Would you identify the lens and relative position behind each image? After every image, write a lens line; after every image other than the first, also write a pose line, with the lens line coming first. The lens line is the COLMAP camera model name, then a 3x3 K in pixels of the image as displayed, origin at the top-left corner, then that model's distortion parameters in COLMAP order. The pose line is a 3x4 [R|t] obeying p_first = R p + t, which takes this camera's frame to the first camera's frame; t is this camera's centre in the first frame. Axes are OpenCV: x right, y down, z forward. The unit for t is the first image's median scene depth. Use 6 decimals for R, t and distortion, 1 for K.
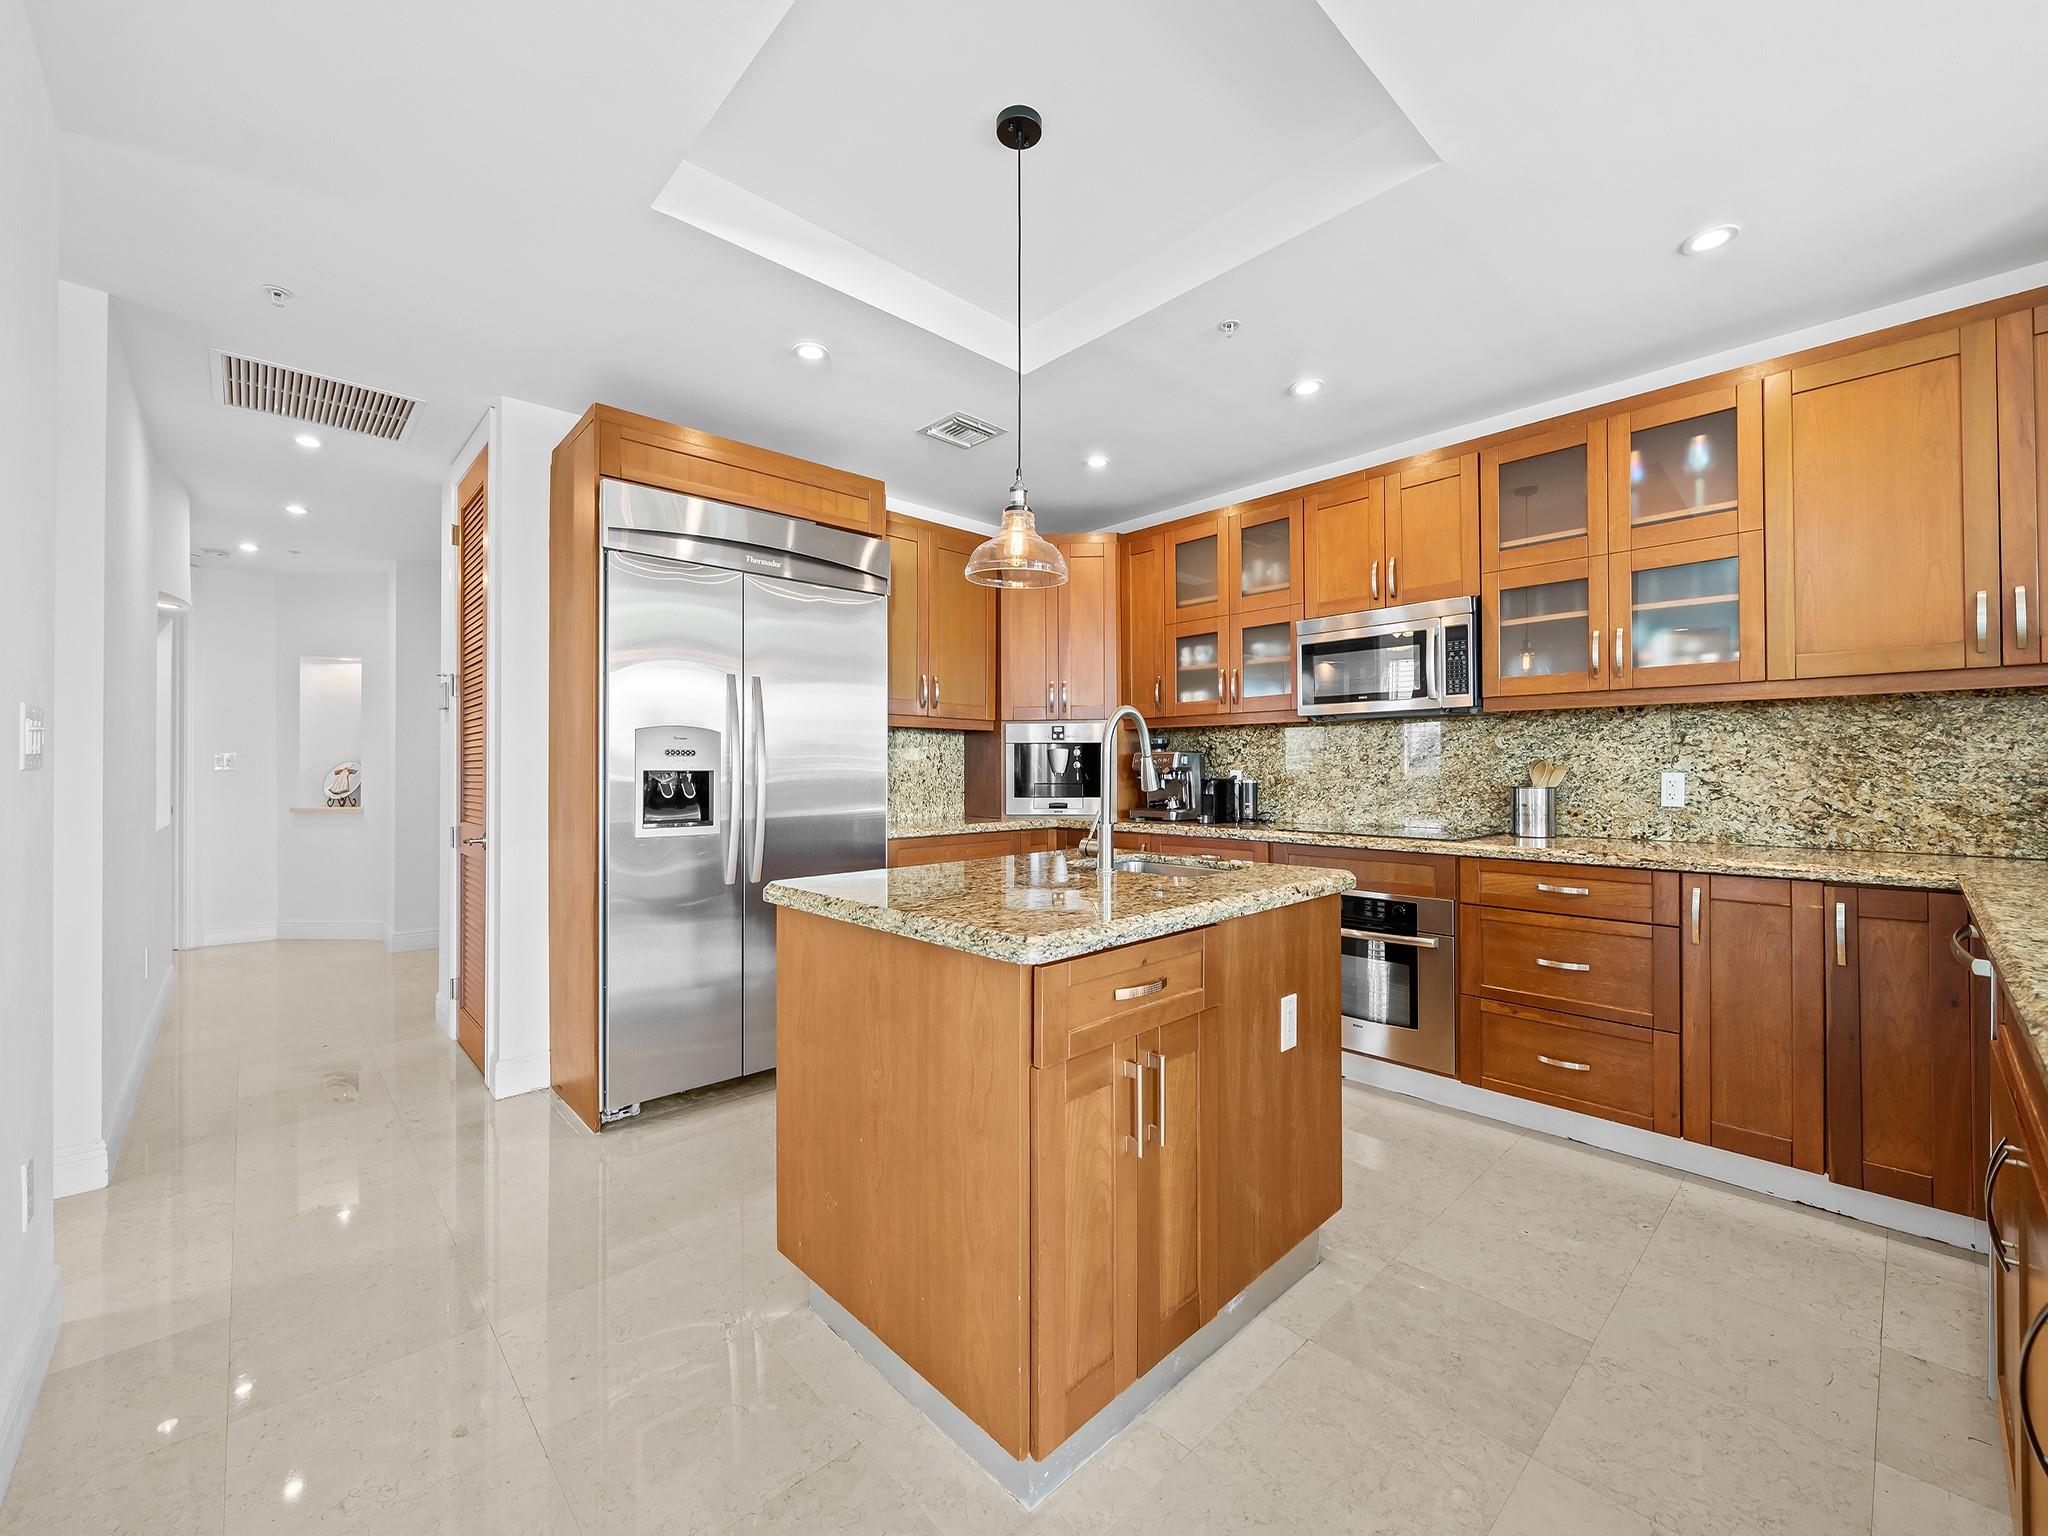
lens RADIAL K [[840.5, 0, 1029.9], [0, 840.5, 762.0], [0, 0, 1]] dist [0.001051, -0.002540]
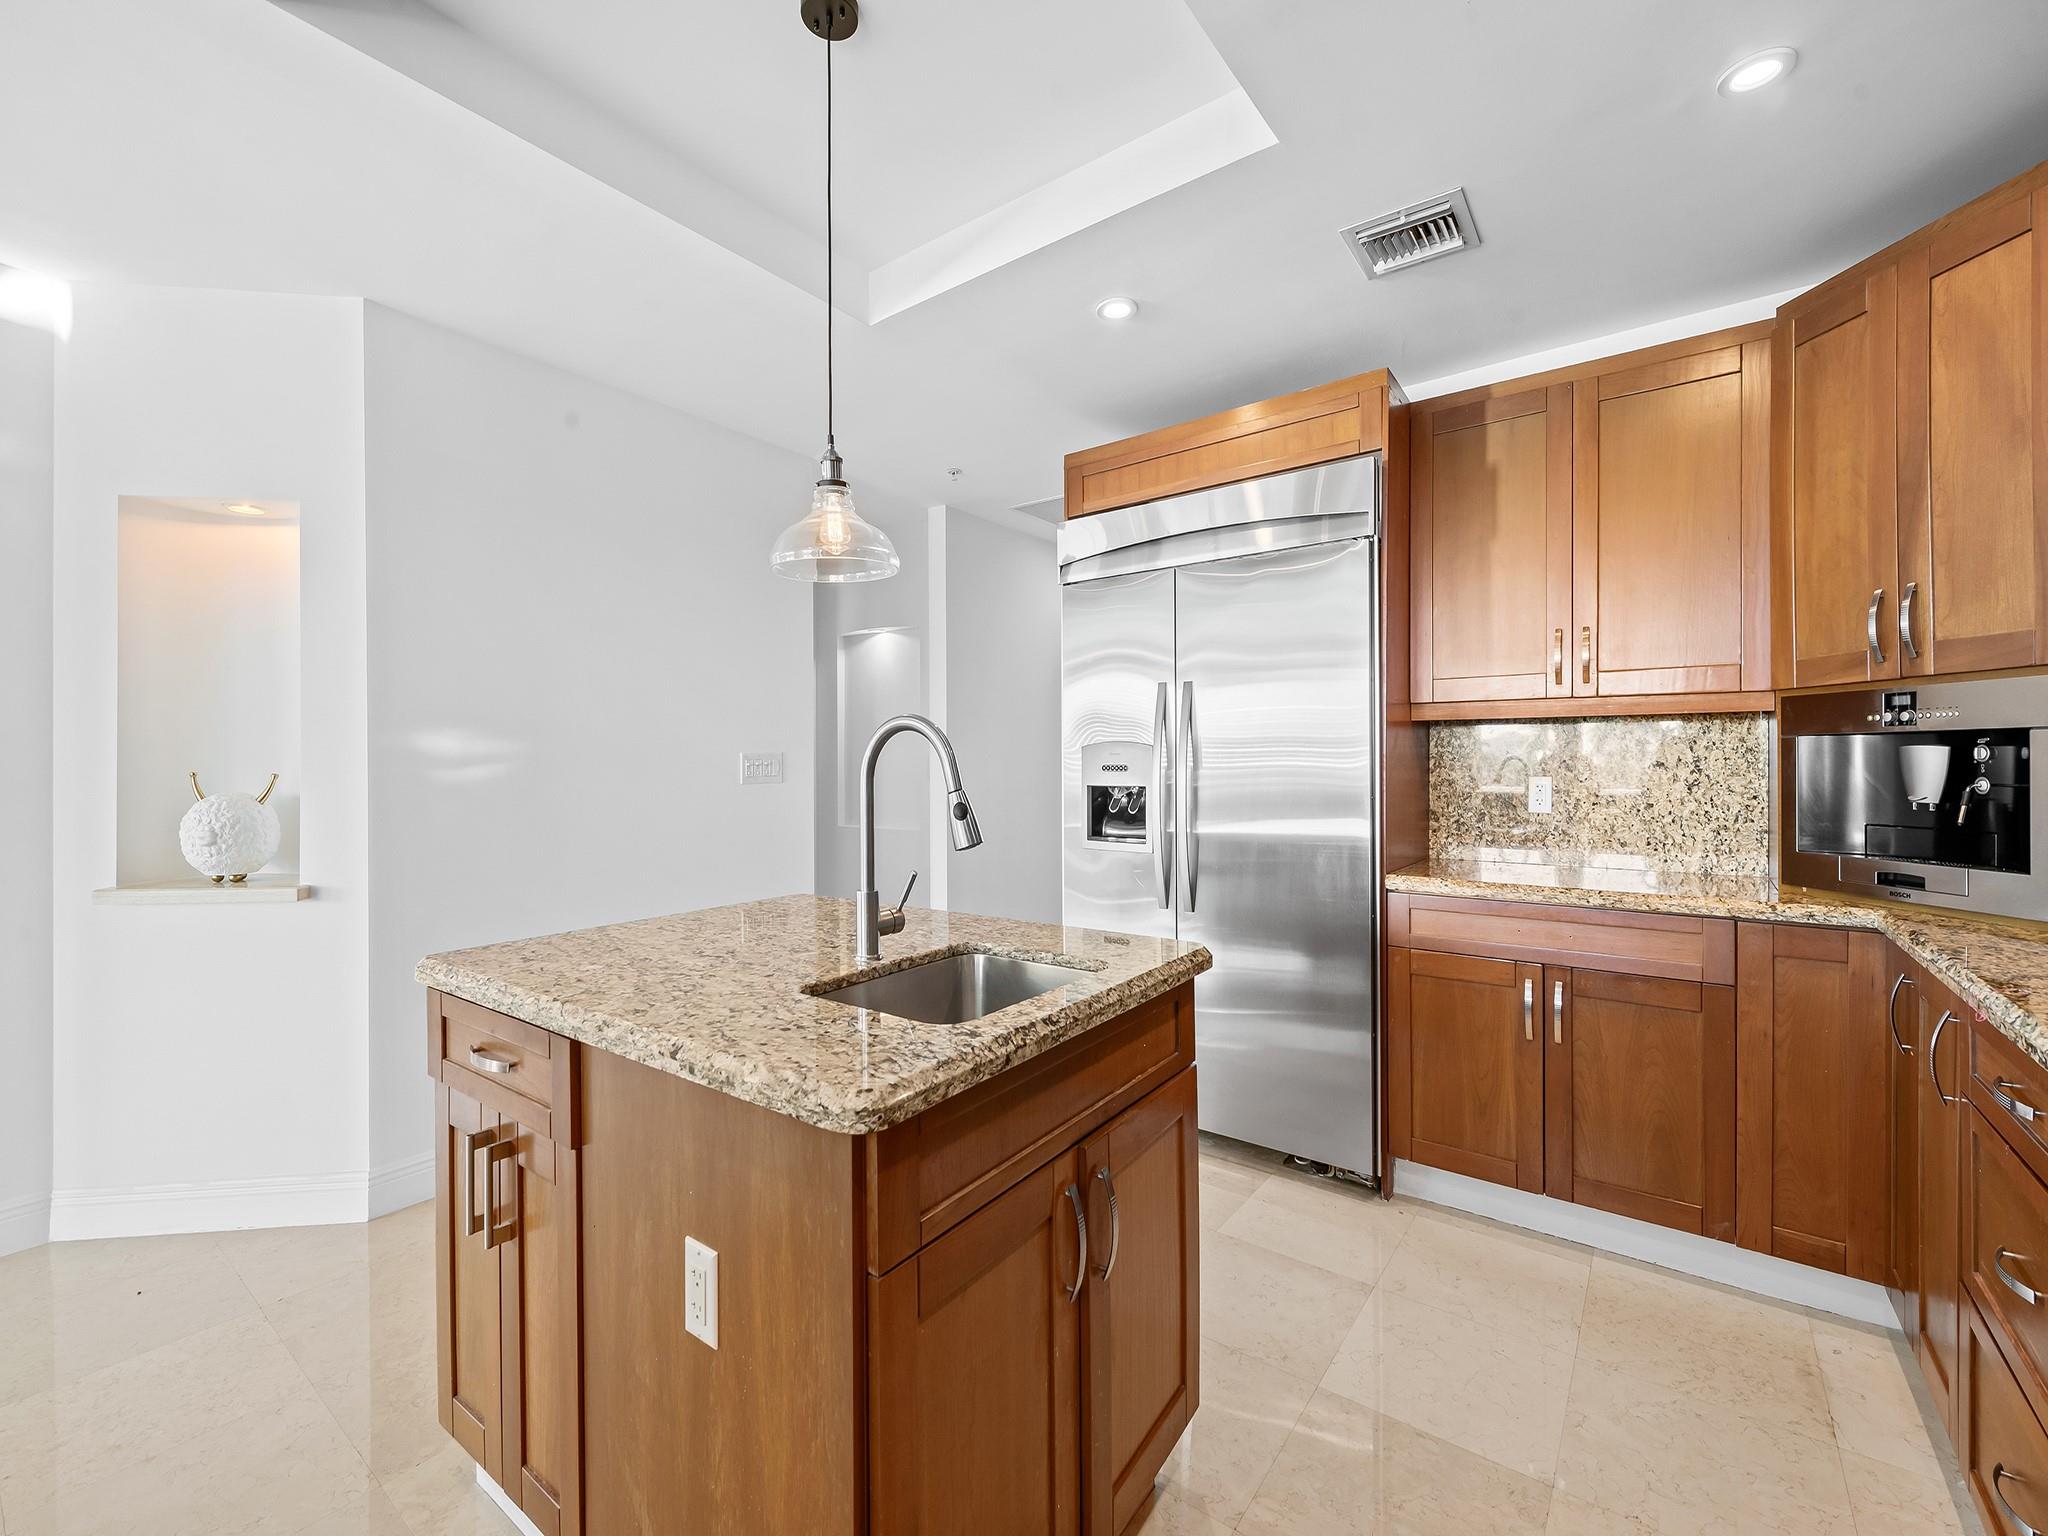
lens RADIAL K [[840.5, 0, 971.4], [0, 840.5, 757.9], [0, 0, 1]] dist [0.001051, -0.002540]
pose [[0.150287, -0.005505, -0.988627, 0.537640], [0.014793, 0.999885, -0.003319, -0.021765], [0.988532, -0.014126, 0.150351, 0.668416]]
